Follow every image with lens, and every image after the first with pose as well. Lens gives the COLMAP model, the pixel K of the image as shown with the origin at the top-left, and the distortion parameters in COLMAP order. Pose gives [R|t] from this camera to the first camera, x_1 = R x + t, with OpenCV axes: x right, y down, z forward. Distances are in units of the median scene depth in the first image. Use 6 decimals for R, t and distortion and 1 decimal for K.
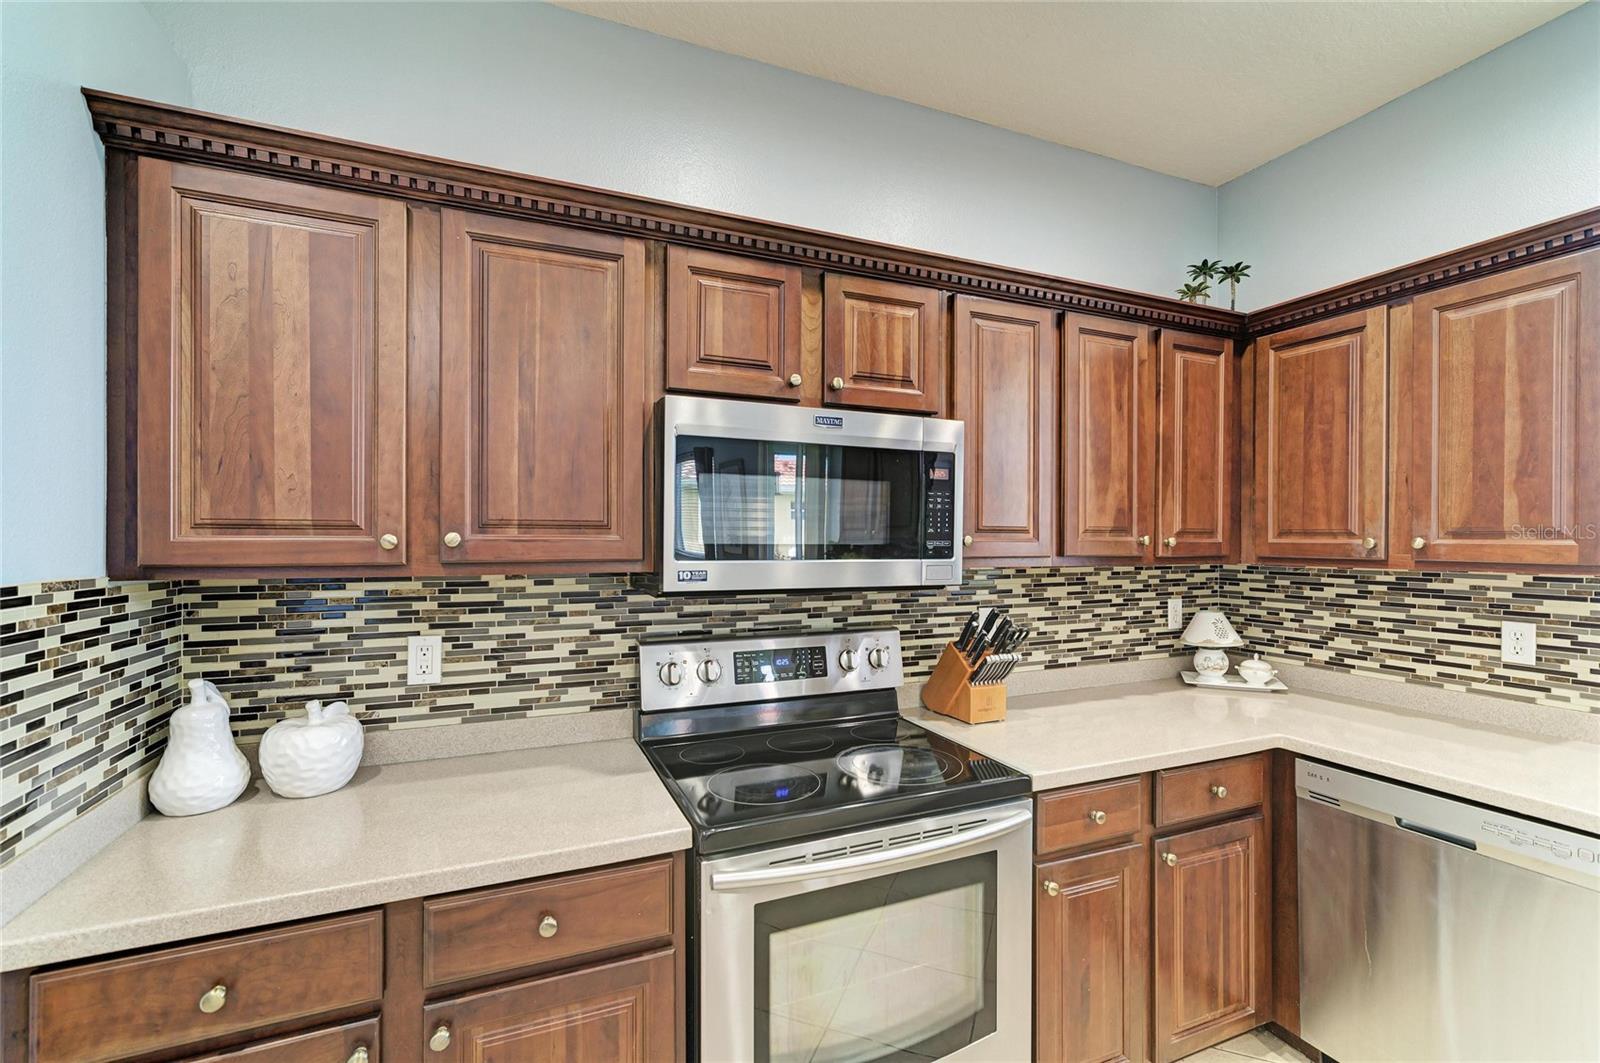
lens RADIAL K [[700.9, 0, 808.0], [0, 700.9, 539.5], [0, 0, 1]] dist [-0.014256, 0.008352]
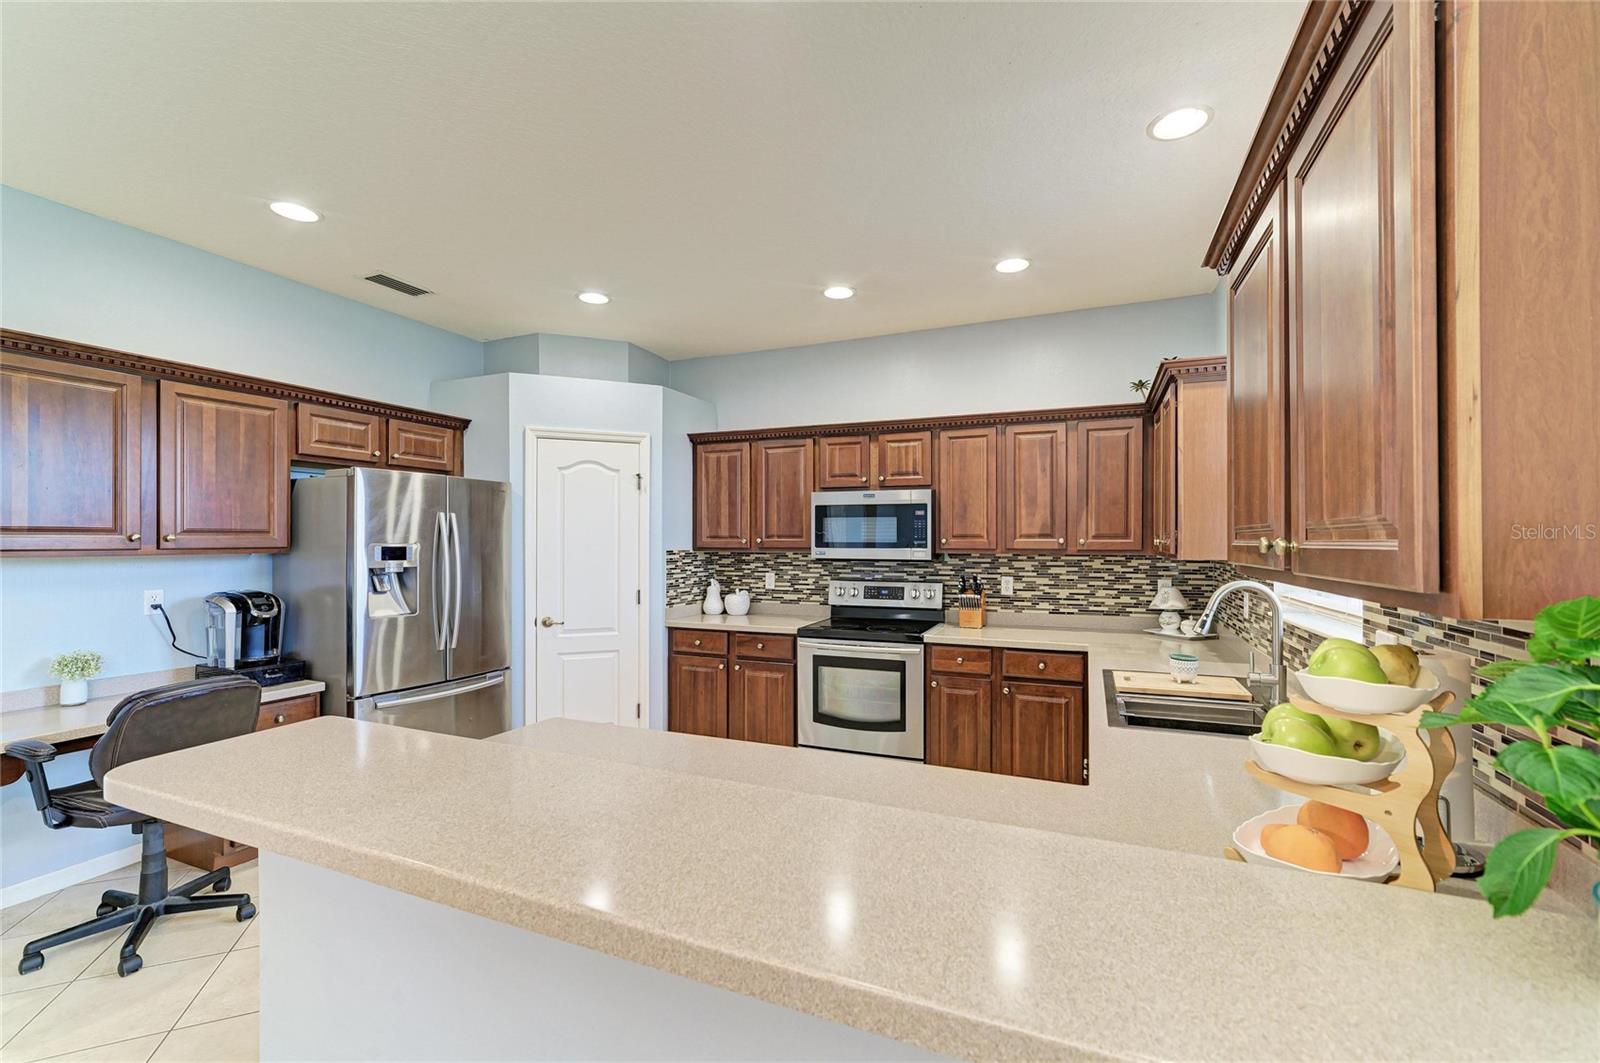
lens RADIAL K [[671.5, 0, 805.0], [0, 671.5, 538.7], [0, 0, 1]] dist [-0.012965, 0.007613]
pose [[0.692840, -0.003749, -0.721081, 1.513494], [0.000806, 0.999990, -0.004425, 0.003815], [0.721091, 0.002485, 0.692836, -0.826707]]
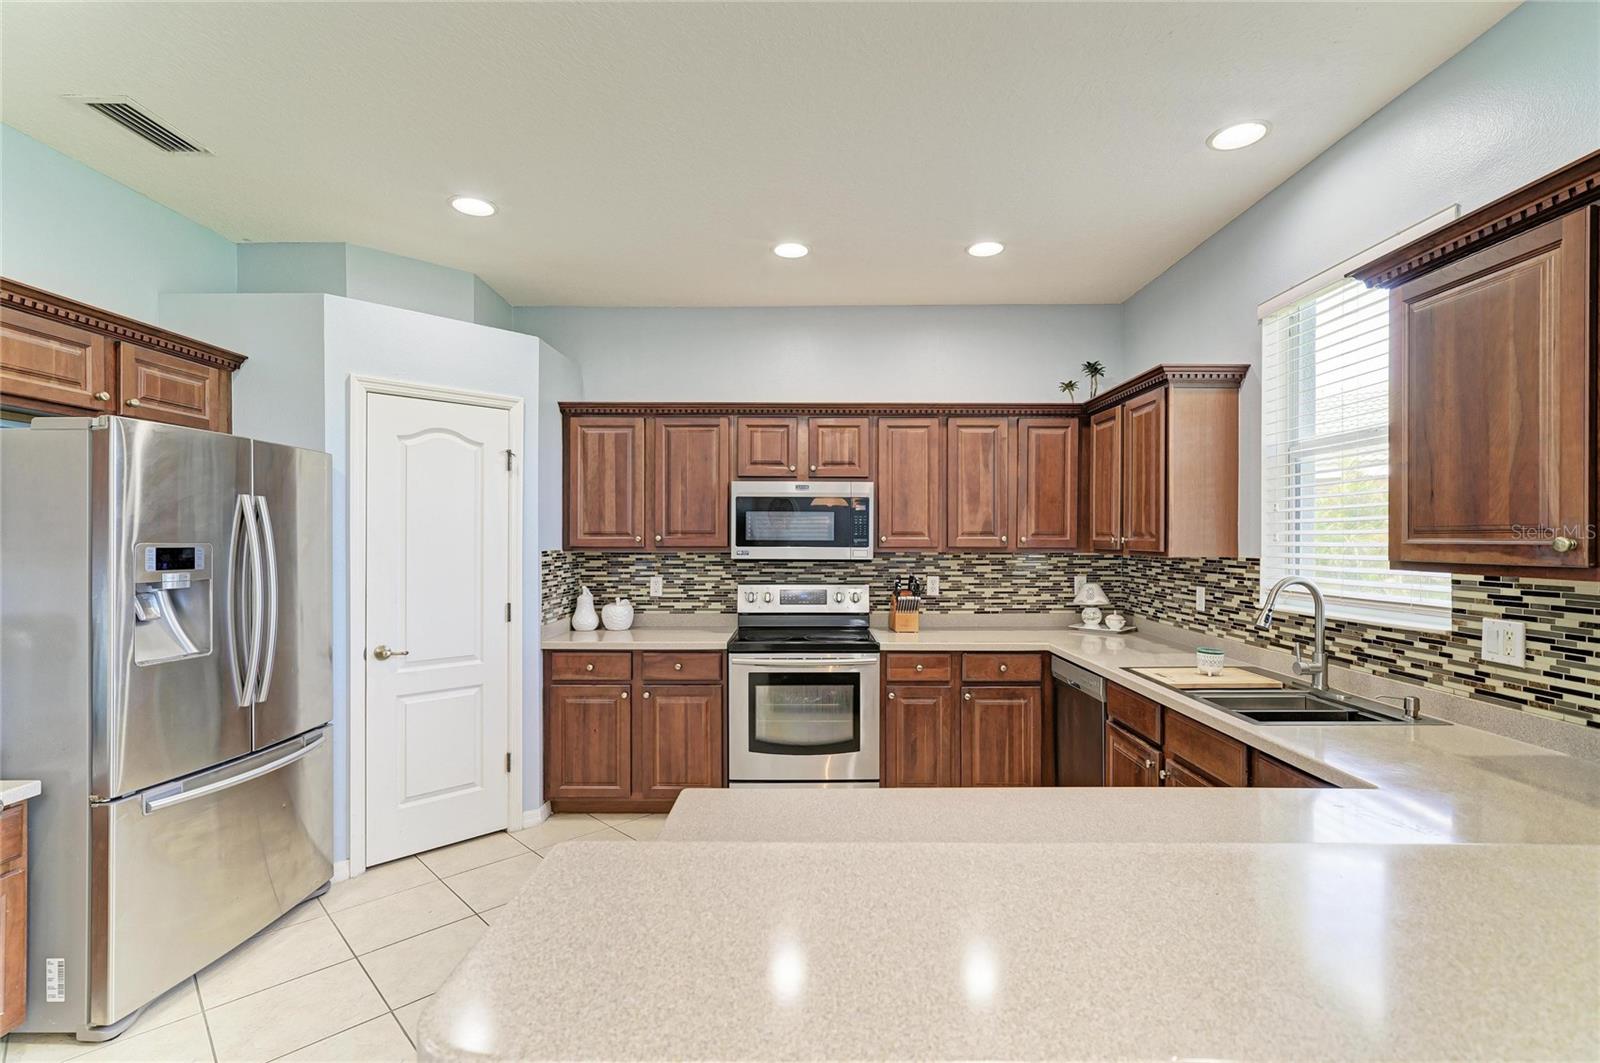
lens RADIAL K [[731.0, 0, 806.2], [0, 731.0, 539.3], [0, 0, 1]] dist [-0.012388, 0.010256]
pose [[0.917579, 0.000273, -0.397553, 0.898253], [0.000186, 0.999999, 0.001117, 0.001041], [0.397553, -0.001099, 0.917578, -1.083218]]
